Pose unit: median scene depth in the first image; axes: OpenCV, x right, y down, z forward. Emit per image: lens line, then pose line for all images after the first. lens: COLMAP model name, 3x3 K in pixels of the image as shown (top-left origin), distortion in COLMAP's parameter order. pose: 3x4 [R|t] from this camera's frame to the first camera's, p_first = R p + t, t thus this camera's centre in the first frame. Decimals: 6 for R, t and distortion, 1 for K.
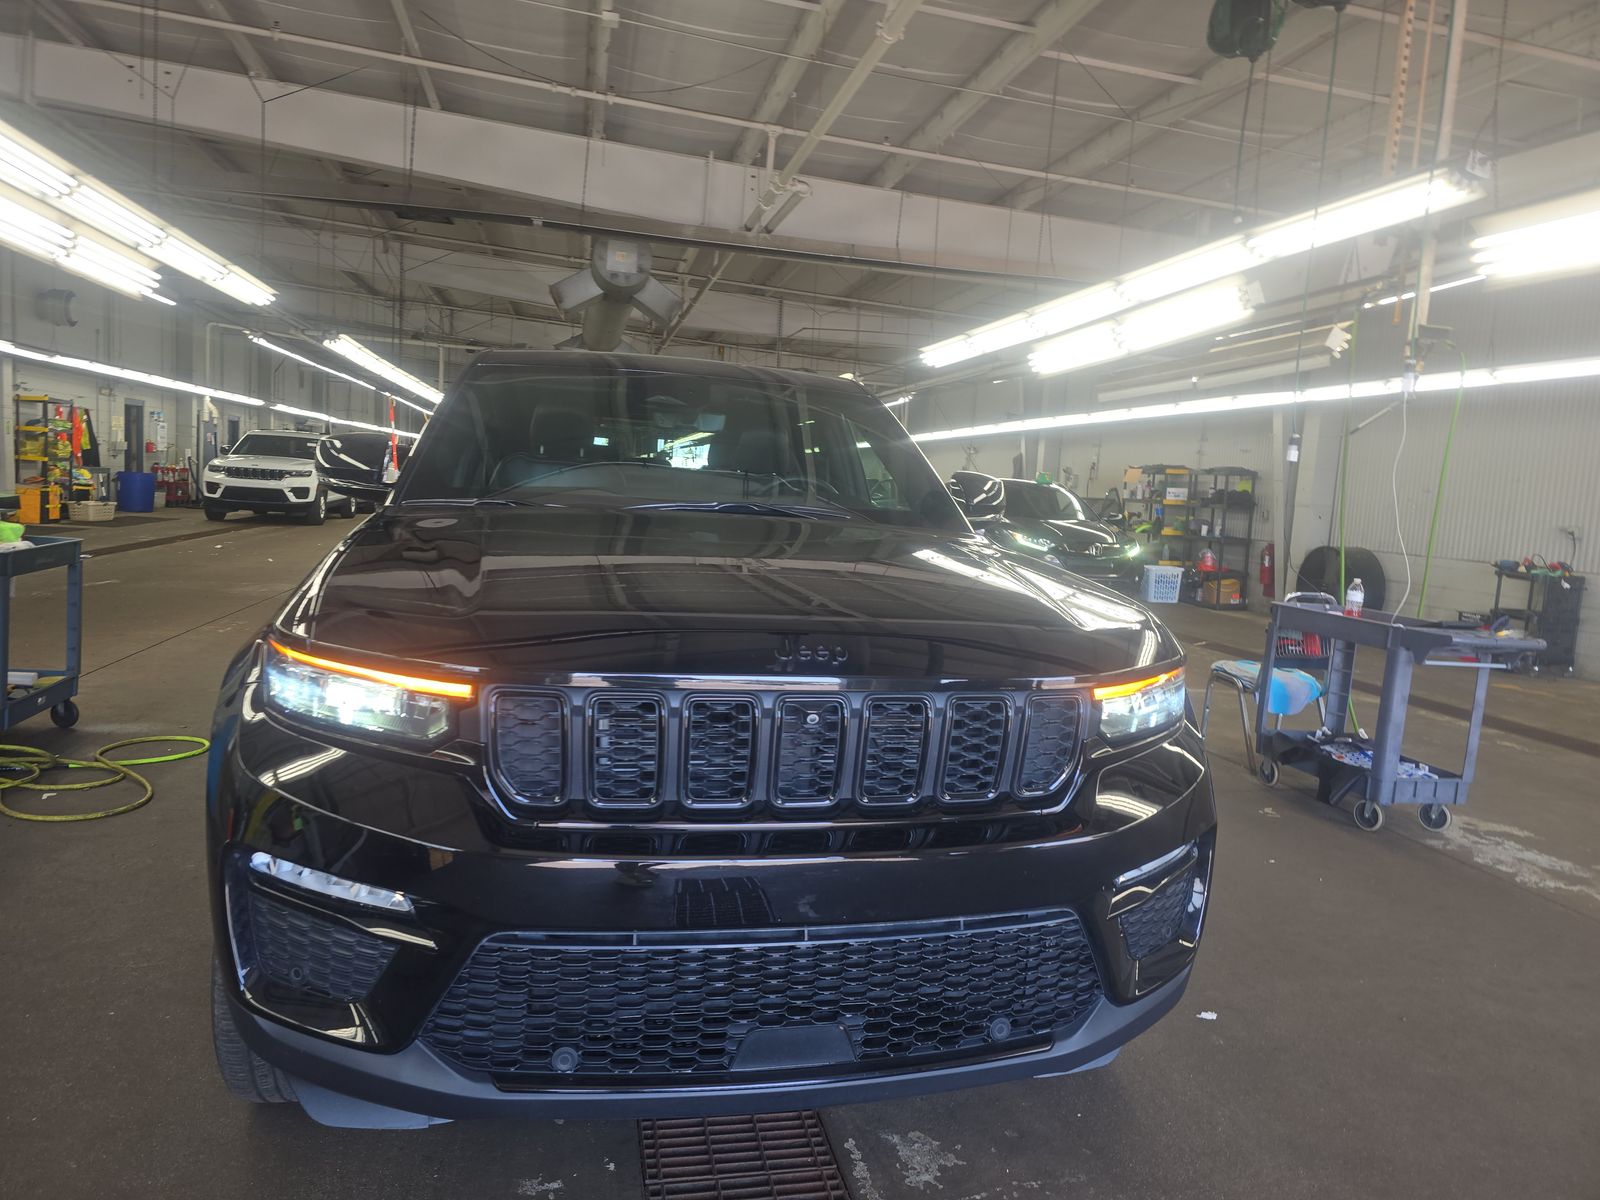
lens RADIAL K [[1071.8, 0, 800.0], [0, 1071.8, 600.0], [0, 0, 1]] dist [-0.003562, -0.001248]
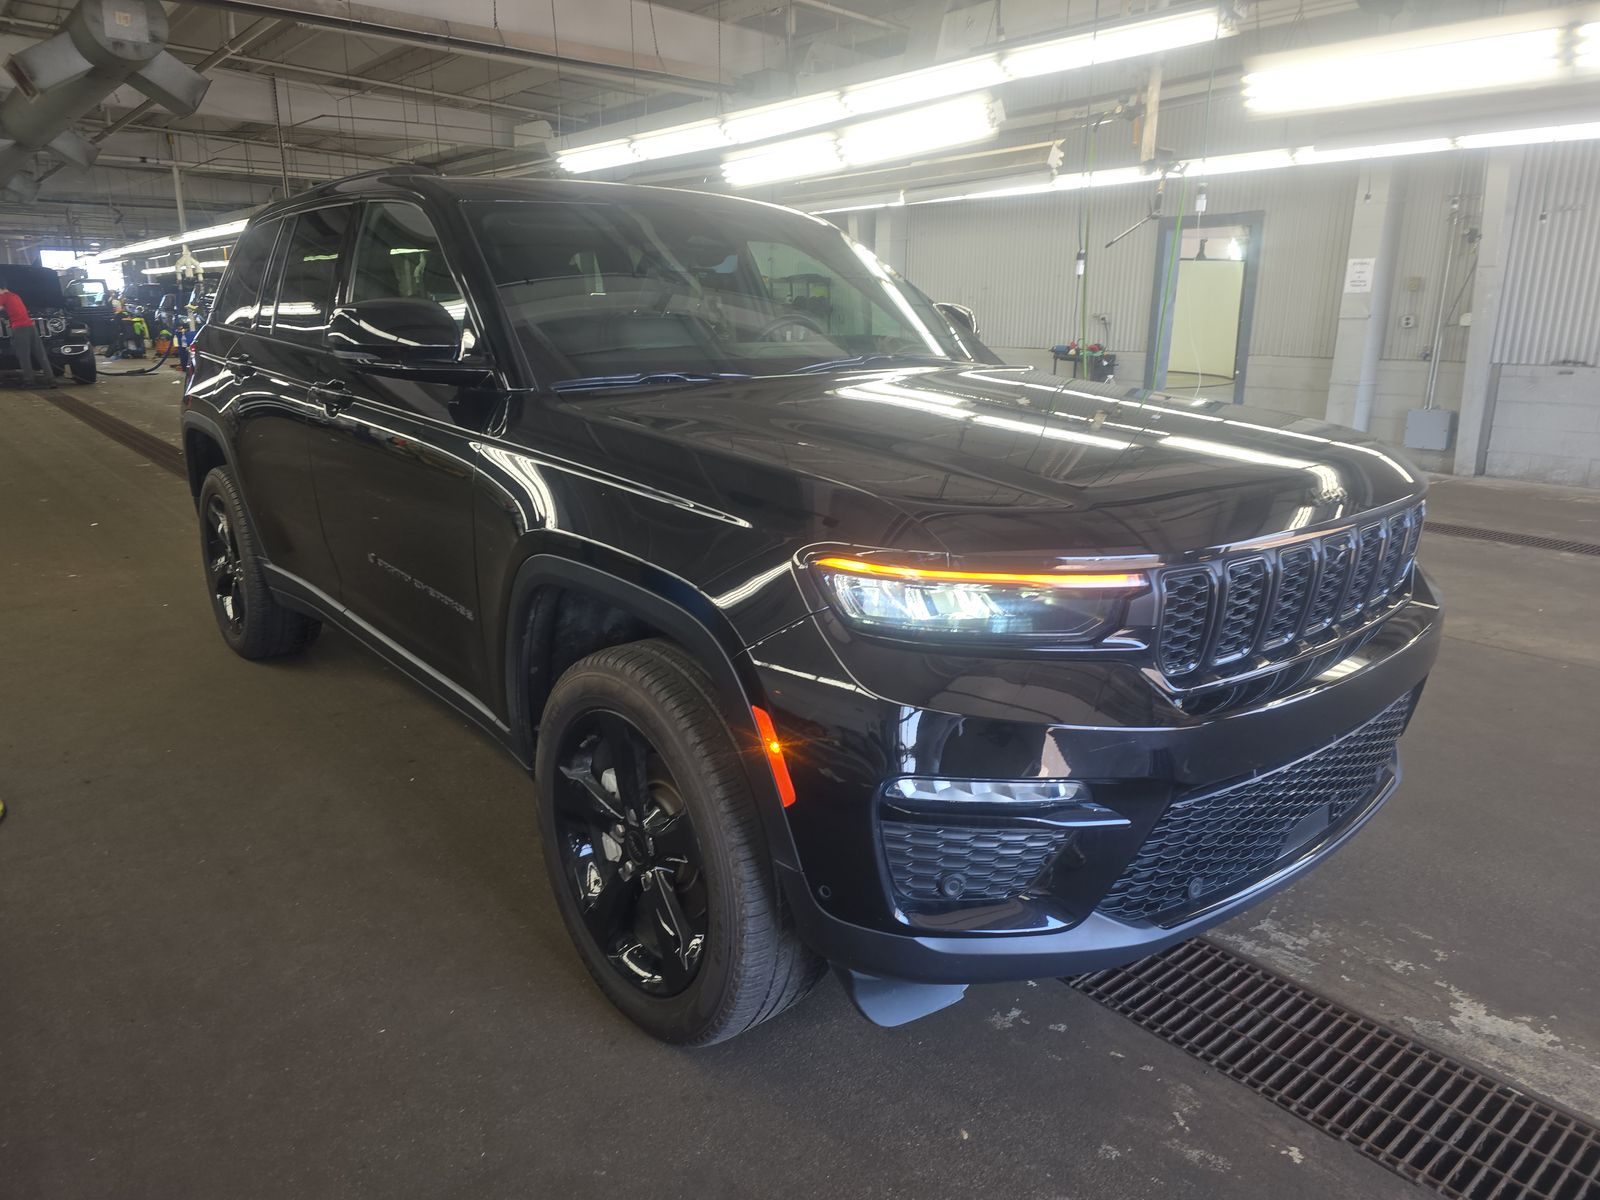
lens RADIAL K [[1066.8, 0, 800.0], [0, 1066.8, 600.0], [0, 0, 1]] dist [0.055888, -0.062300]
pose [[0.888935, -0.166583, 0.426666, -0.161590], [0.089775, 0.976818, 0.194336, -0.019158], [-0.449148, -0.134448, 0.883283, 0.036898]]
